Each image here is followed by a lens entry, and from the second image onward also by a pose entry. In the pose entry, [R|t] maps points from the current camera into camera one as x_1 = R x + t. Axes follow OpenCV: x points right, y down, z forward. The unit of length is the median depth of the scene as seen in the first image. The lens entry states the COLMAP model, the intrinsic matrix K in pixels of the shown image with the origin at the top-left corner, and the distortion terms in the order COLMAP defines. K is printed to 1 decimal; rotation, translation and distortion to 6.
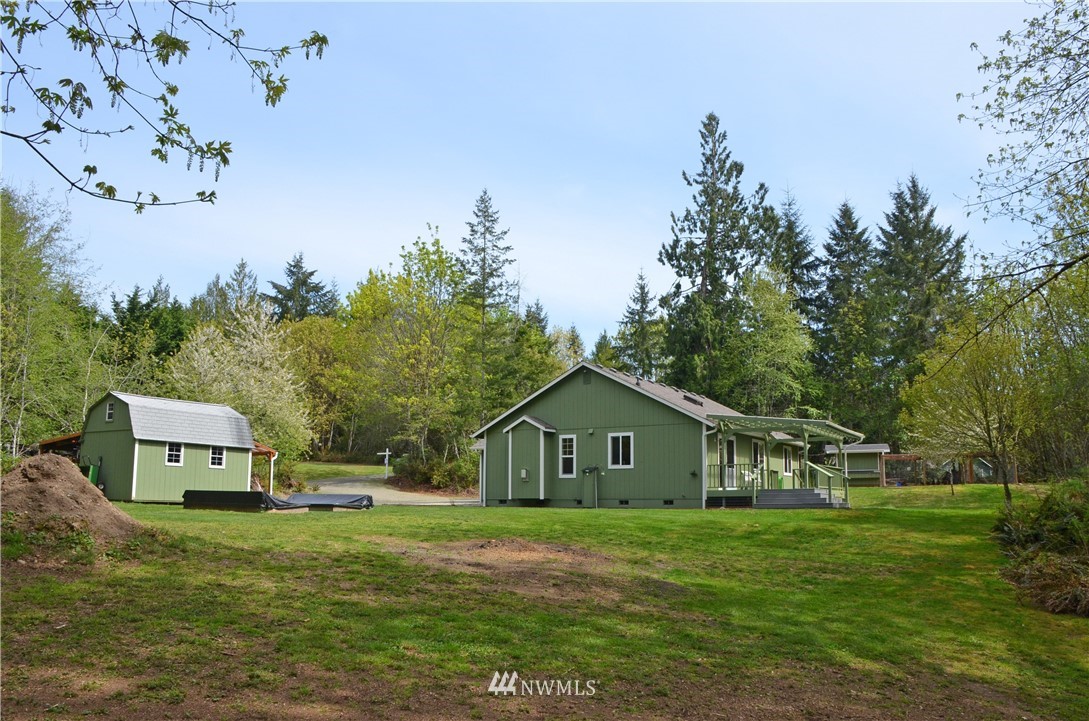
lens RADIAL K [[850.2, 0, 544.5], [0, 850.2, 360.5], [0, 0, 1]] dist [-0.010119, -0.003825]
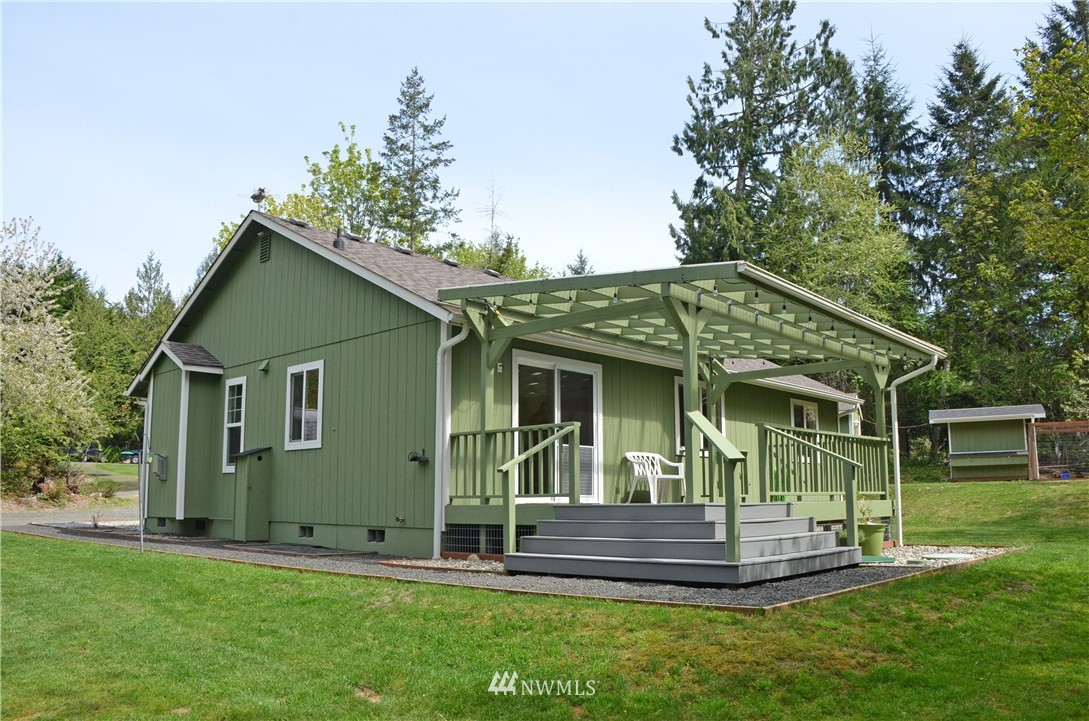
lens RADIAL K [[828.6, 0, 544.5], [0, 828.6, 360.5], [0, 0, 1]] dist [-0.120029, 0.112051]
pose [[0.980985, -0.040008, -0.189916, 0.156036], [0.039723, 0.999197, -0.005313, 0.050534], [0.189976, -0.002332, 0.981786, 0.352717]]
